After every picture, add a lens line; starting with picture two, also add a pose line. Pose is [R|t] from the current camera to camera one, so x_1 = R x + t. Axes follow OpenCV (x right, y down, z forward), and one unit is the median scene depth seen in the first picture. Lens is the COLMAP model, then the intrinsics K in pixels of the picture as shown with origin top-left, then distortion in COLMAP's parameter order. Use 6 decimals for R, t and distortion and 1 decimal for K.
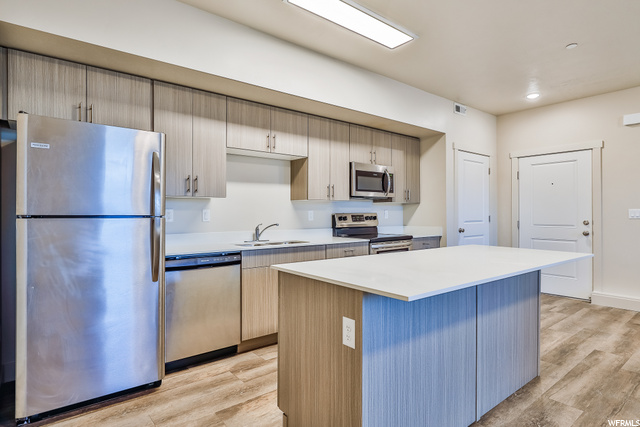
lens RADIAL K [[344.6, 0, 316.6], [0, 344.6, 213.8], [0, 0, 1]] dist [-0.001617, 0.000937]
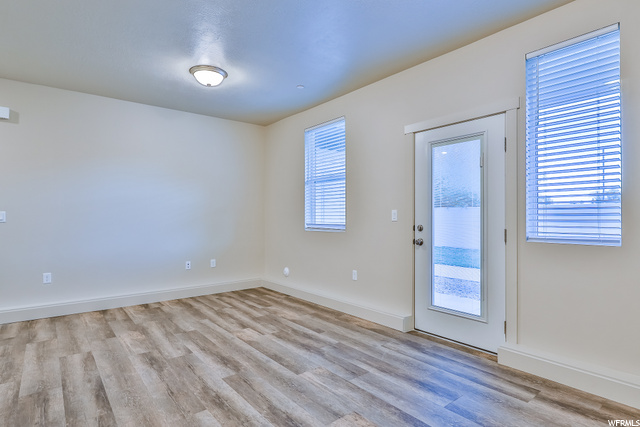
lens RADIAL K [[349.9, 0, 323.8], [0, 349.9, 211.7], [0, 0, 1]] dist [-0.001210, 0.000053]
pose [[-0.005695, 0.019021, 0.999803, 0.003919], [-0.003266, 0.999813, -0.019040, 0.003442], [-0.999978, -0.003374, -0.005632, 0.183128]]
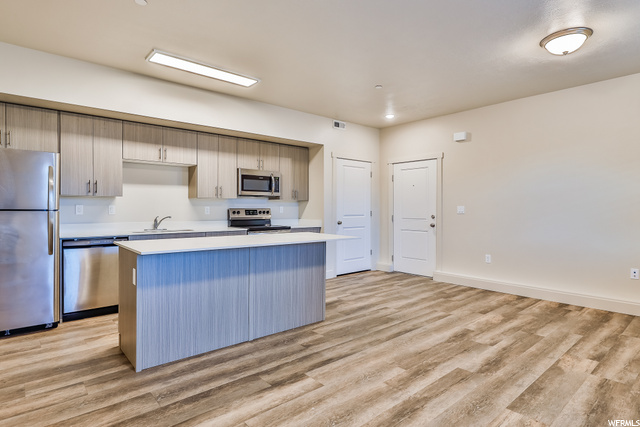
lens RADIAL K [[340.6, 0, 313.1], [0, 340.6, 211.0], [0, 0, 1]] dist [-0.001865, -0.000482]
pose [[0.999328, 0.006045, 0.036152, 0.379723], [-0.006370, 0.999940, 0.008865, -0.005258], [-0.036096, -0.009090, 0.999307, -0.309428]]
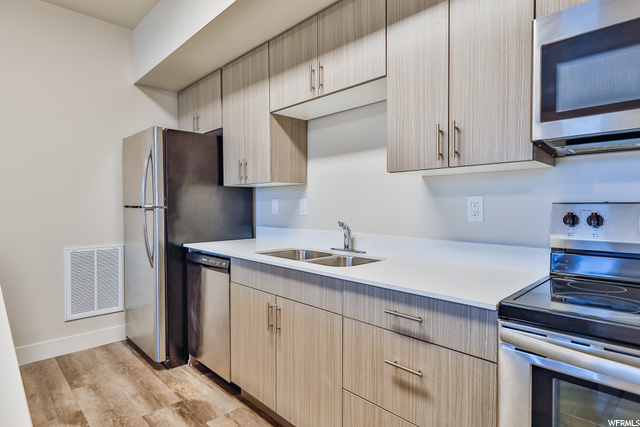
lens RADIAL K [[349.9, 0, 323.8], [0, 349.9, 211.7], [0, 0, 1]] dist [-0.001210, 0.000053]
pose [[0.111144, 0.021235, -0.993577, 0.428440], [0.002360, 0.999763, 0.021631, -0.000479], [0.993801, -0.004750, 0.111068, 0.903040]]
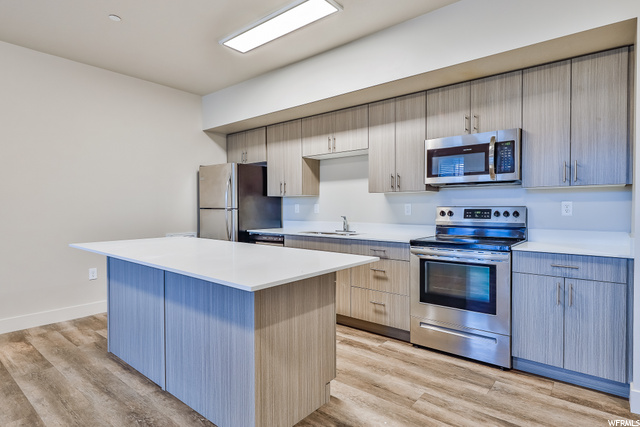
lens RADIAL K [[341.9, 0, 323.4], [0, 341.9, 212.4], [0, 0, 1]] dist [0.003015, 0.001096]
pose [[0.224183, 0.014782, -0.974435, 0.914262], [-0.000420, 0.999886, 0.015072, -0.000037], [0.974547, -0.002970, 0.224164, 0.688009]]
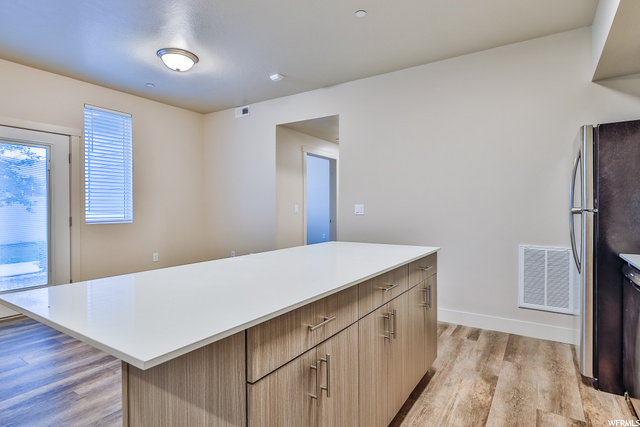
lens RADIAL K [[341.9, 0, 323.4], [0, 341.9, 212.4], [0, 0, 1]] dist [0.003015, 0.001096]
pose [[-0.944312, 0.005568, -0.329005, 0.375828], [0.002337, 0.999945, 0.010215, 0.000518], [0.329043, 0.008877, -0.944273, 1.094760]]
